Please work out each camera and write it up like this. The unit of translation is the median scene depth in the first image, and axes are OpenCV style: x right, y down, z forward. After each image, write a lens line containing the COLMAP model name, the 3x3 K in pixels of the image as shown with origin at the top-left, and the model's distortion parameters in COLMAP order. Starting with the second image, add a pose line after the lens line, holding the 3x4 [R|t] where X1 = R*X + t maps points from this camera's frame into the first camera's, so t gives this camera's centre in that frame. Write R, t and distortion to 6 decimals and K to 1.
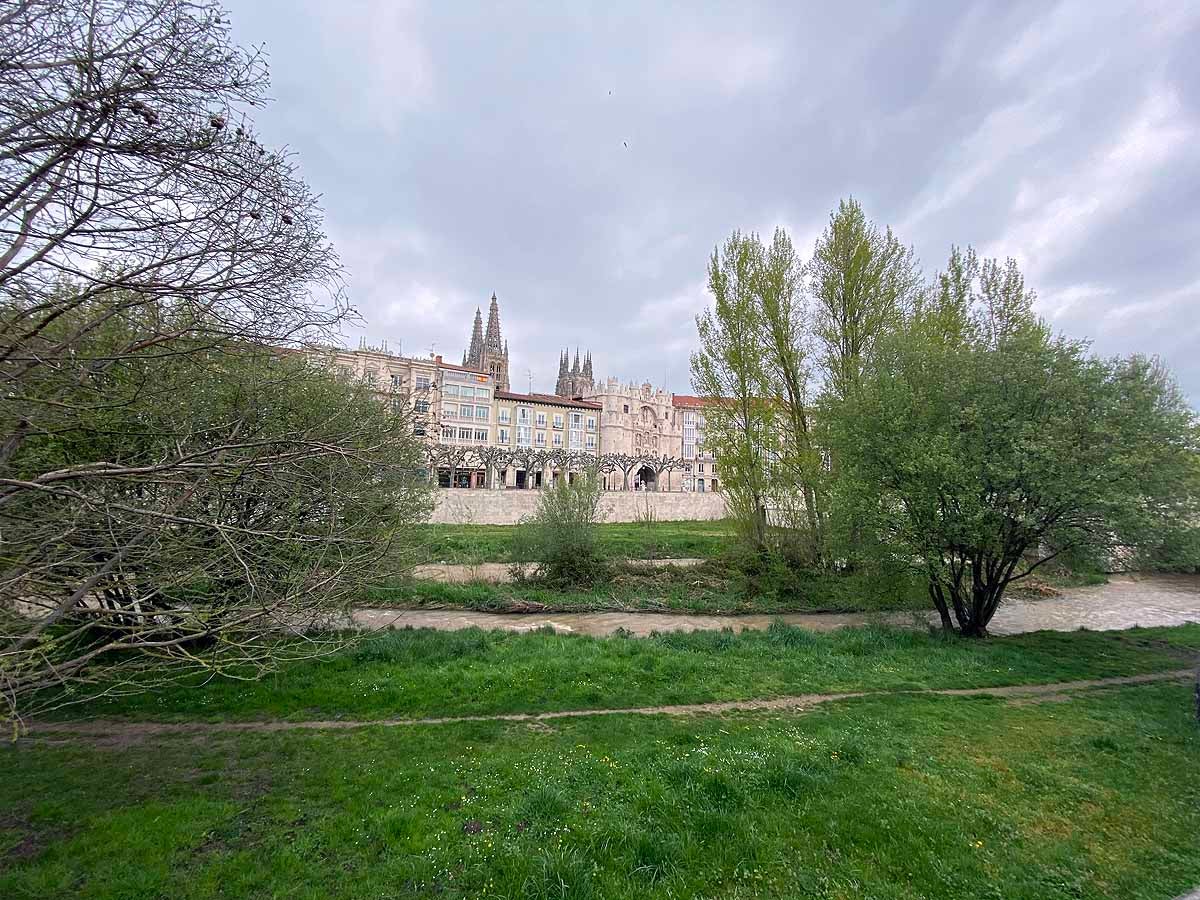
lens RADIAL K [[486.1, 0, 598.7], [0, 486.1, 448.5], [0, 0, 1]] dist [0.014477, -0.017748]
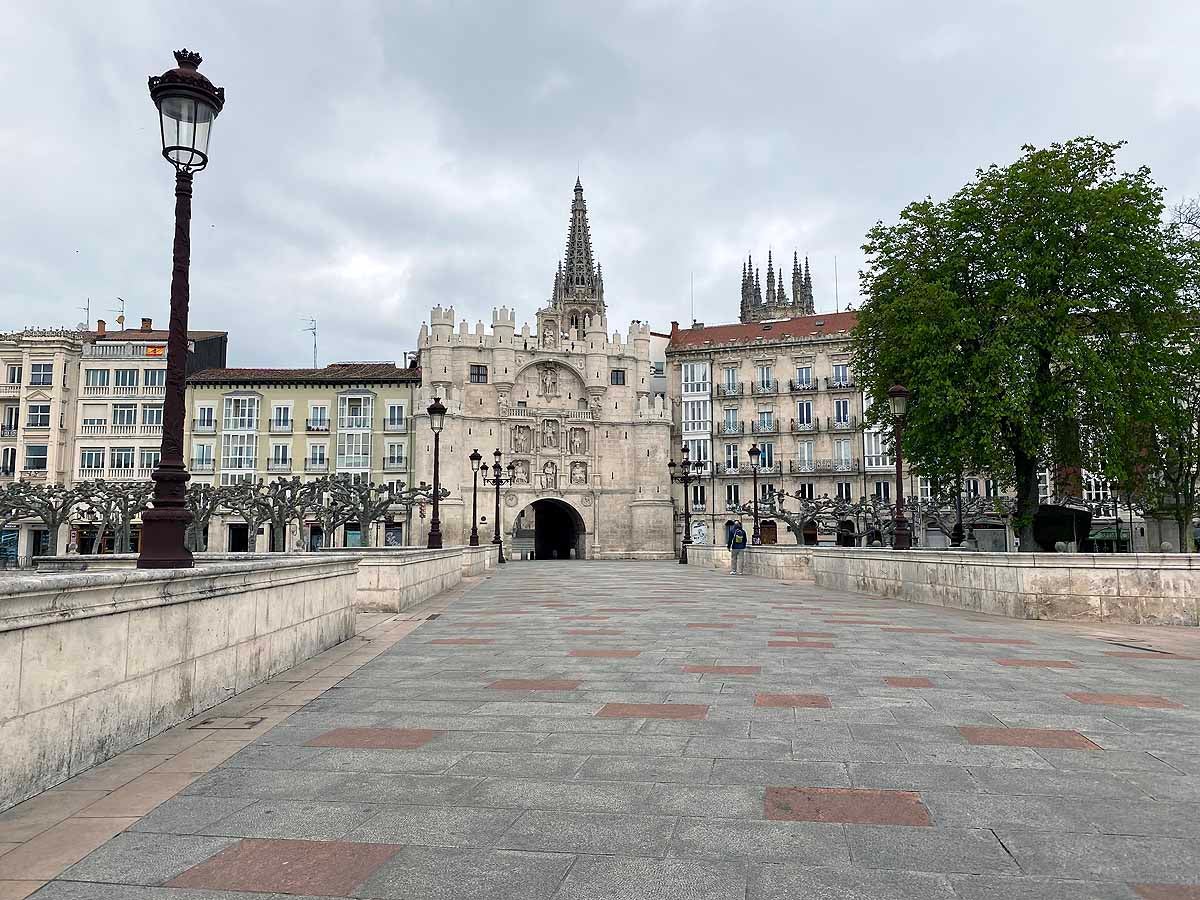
lens RADIAL K [[900.1, 0, 599.6], [0, 900.1, 444.8], [0, 0, 1]] dist [0.110565, -0.201575]
pose [[0.879081, -0.080781, -0.469777, 0.573335], [0.067909, 0.996707, -0.044312, 0.030352], [0.471810, 0.007052, 0.881672, 0.337974]]
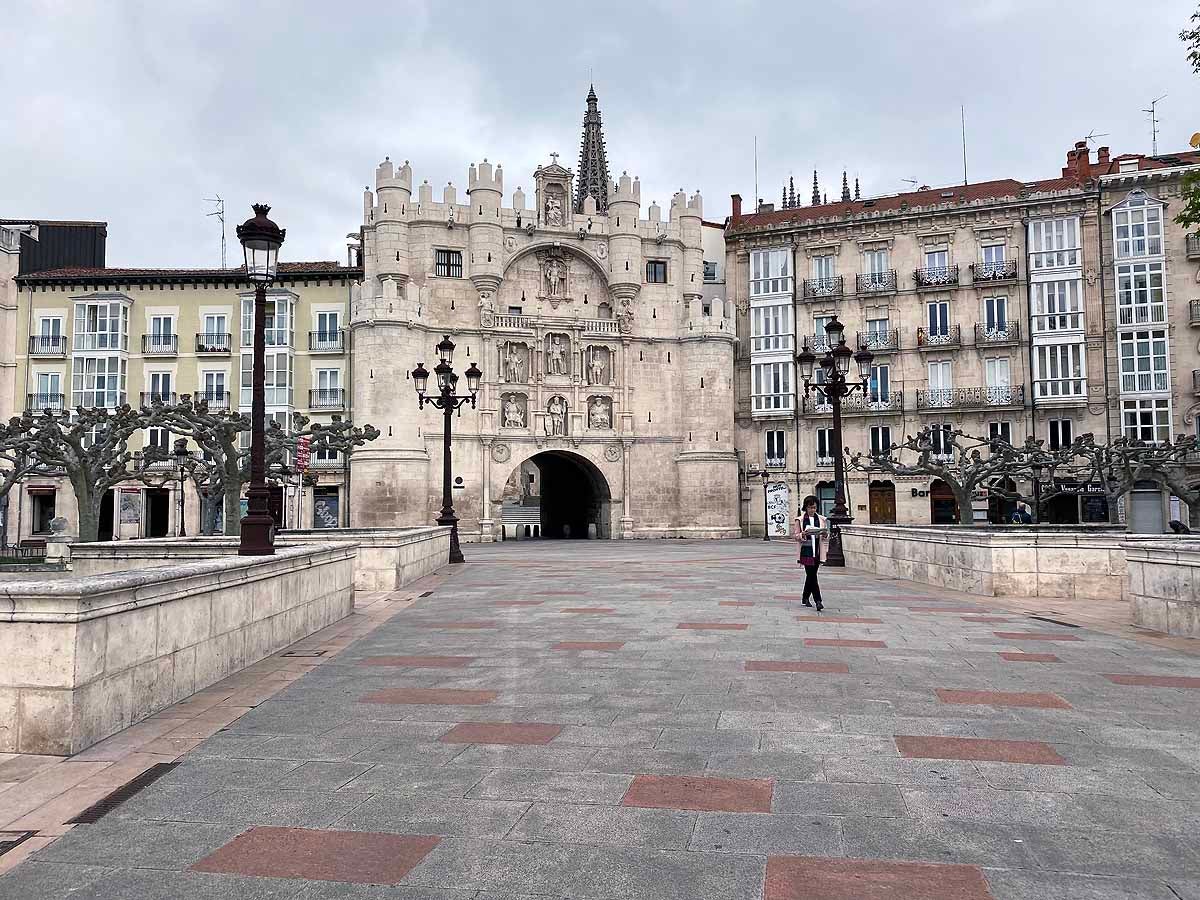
lens RADIAL K [[913.7, 0, 595.5], [0, 913.7, 450.2], [0, 0, 1]] dist [0.039442, -0.071086]
pose [[0.868883, -0.066751, -0.490496, 0.427145], [0.075263, 0.997161, -0.002378, 0.043887], [0.489262, -0.034850, 0.871440, 0.583345]]
